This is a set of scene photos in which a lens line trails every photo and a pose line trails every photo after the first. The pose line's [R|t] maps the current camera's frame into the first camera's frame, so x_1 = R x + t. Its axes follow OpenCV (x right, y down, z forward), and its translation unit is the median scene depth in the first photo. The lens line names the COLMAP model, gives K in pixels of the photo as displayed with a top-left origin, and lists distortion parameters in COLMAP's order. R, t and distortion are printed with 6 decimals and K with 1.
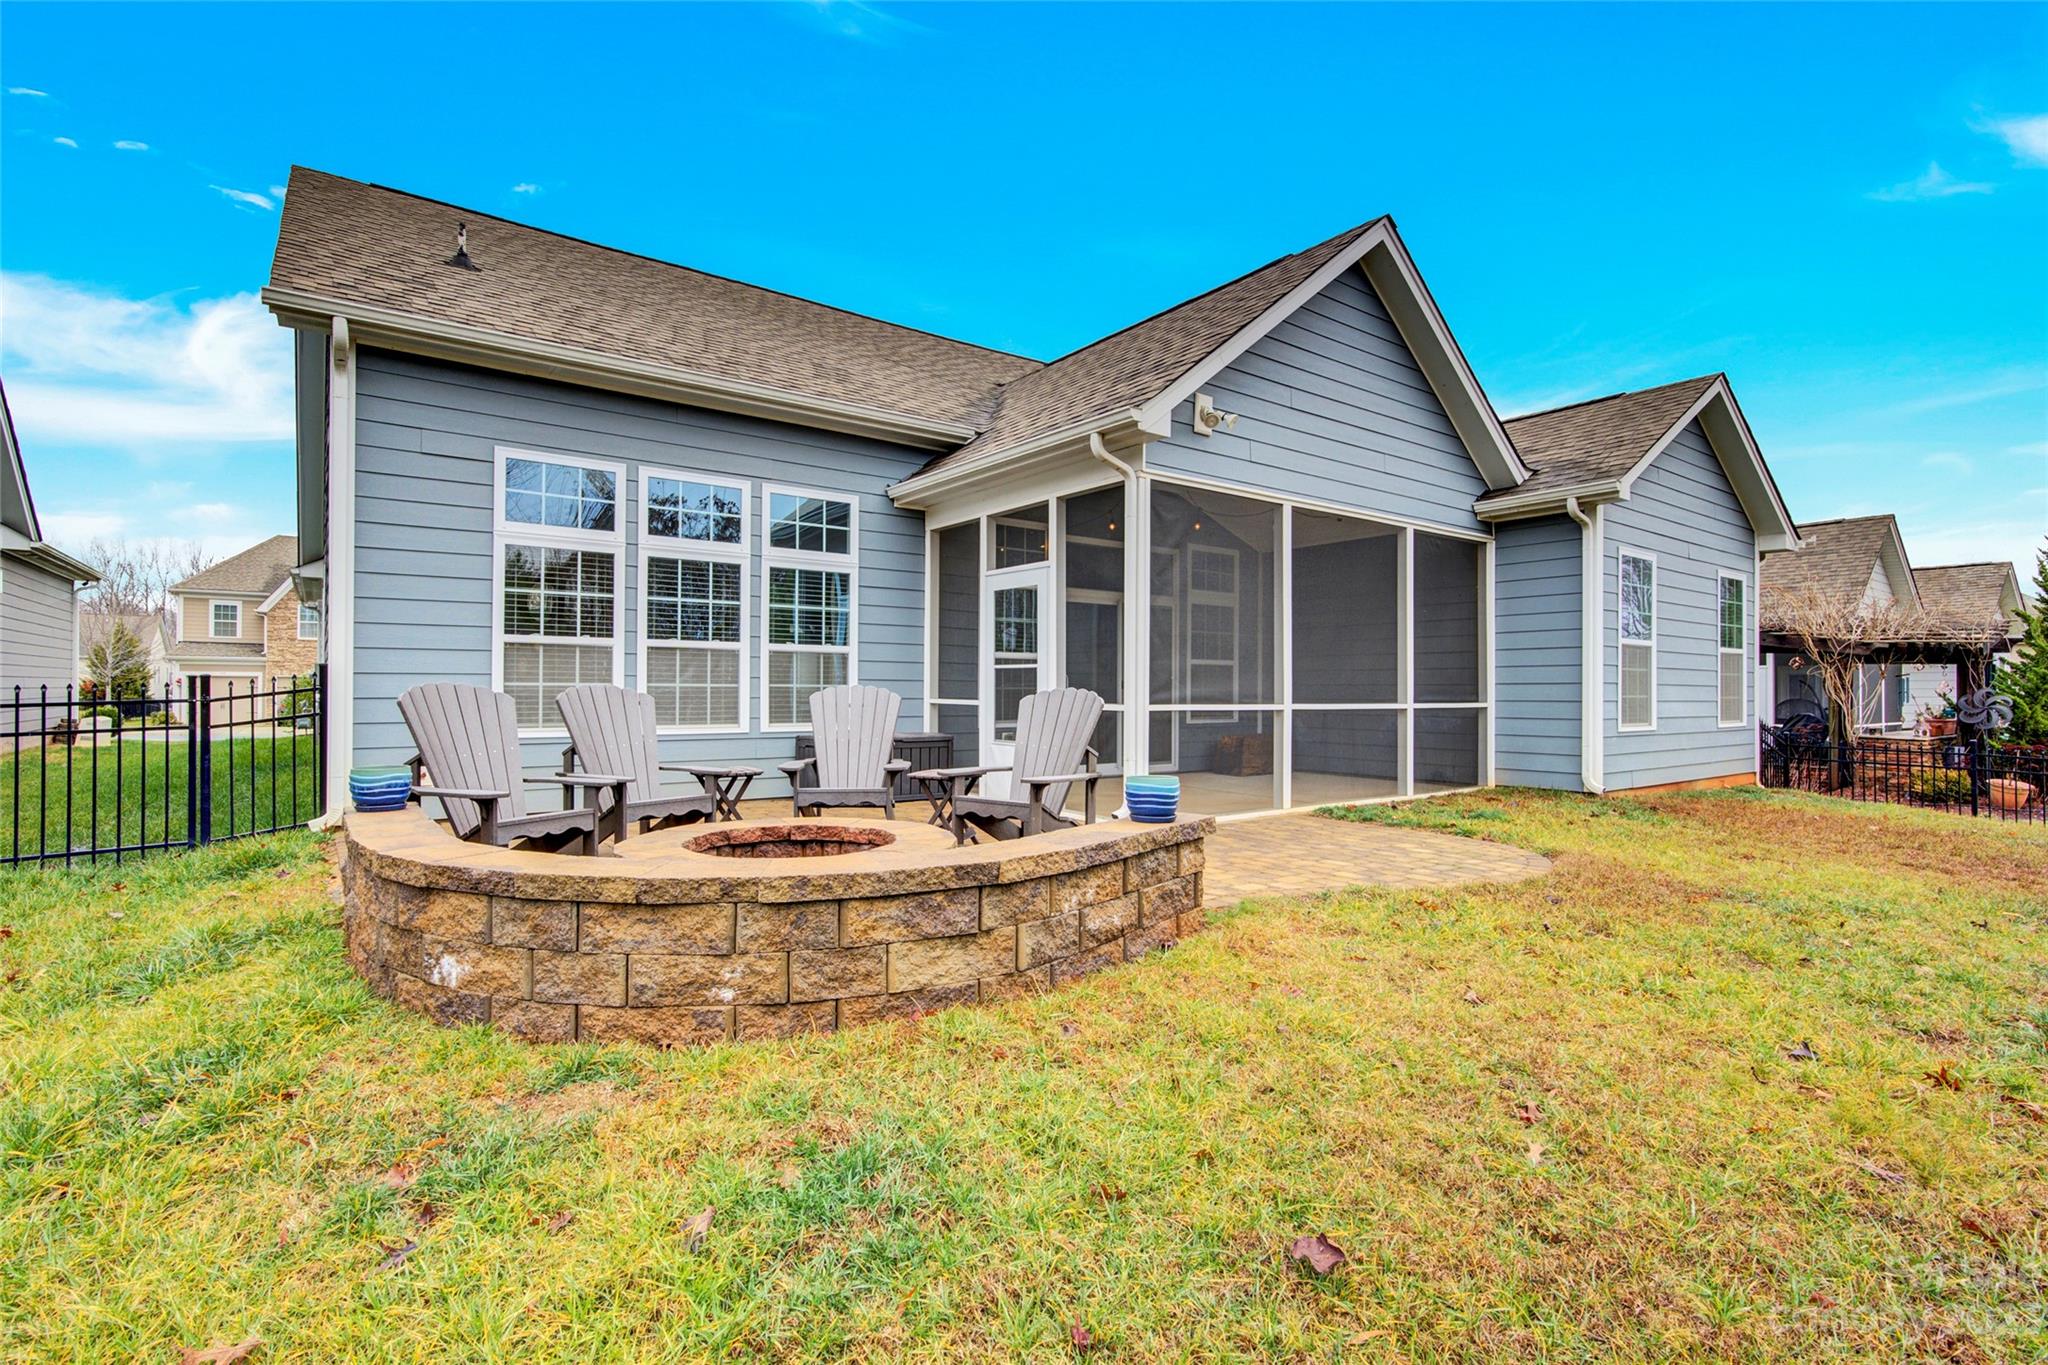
lens RADIAL K [[952.0, 0, 1021.7], [0, 952.0, 679.7], [0, 0, 1]] dist [-0.005326, 0.002032]
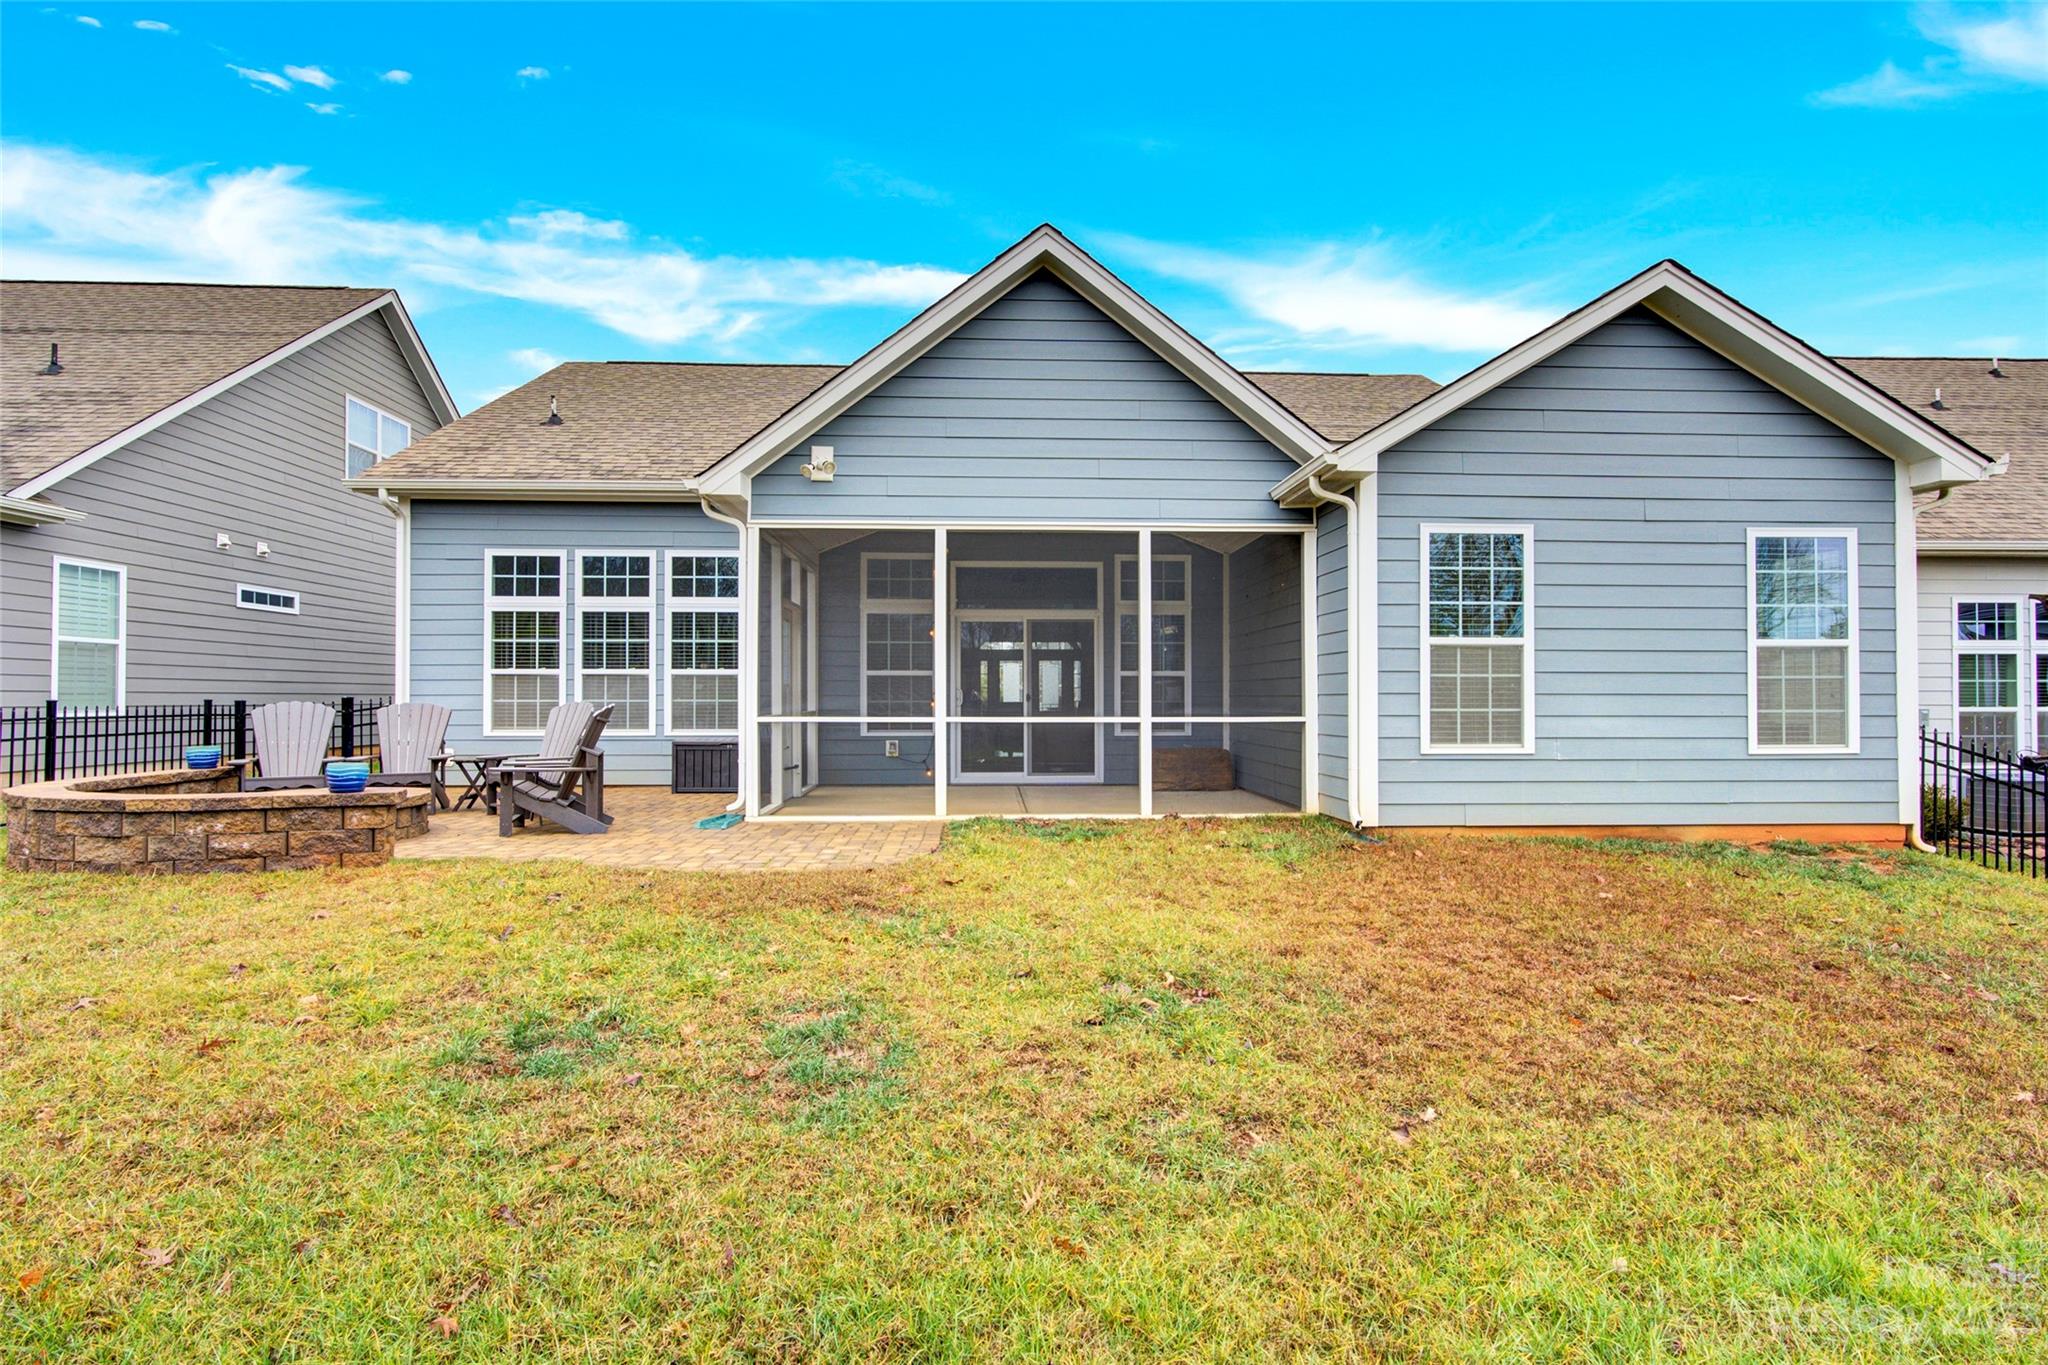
lens RADIAL K [[952.0, 0, 1028.7], [0, 952.0, 686.0], [0, 0, 1]] dist [-0.005326, 0.002032]
pose [[0.834095, -0.011789, -0.551495, 1.028417], [0.009551, 0.999930, -0.006931, -0.000210], [0.551538, 0.000514, 0.834149, 0.179380]]
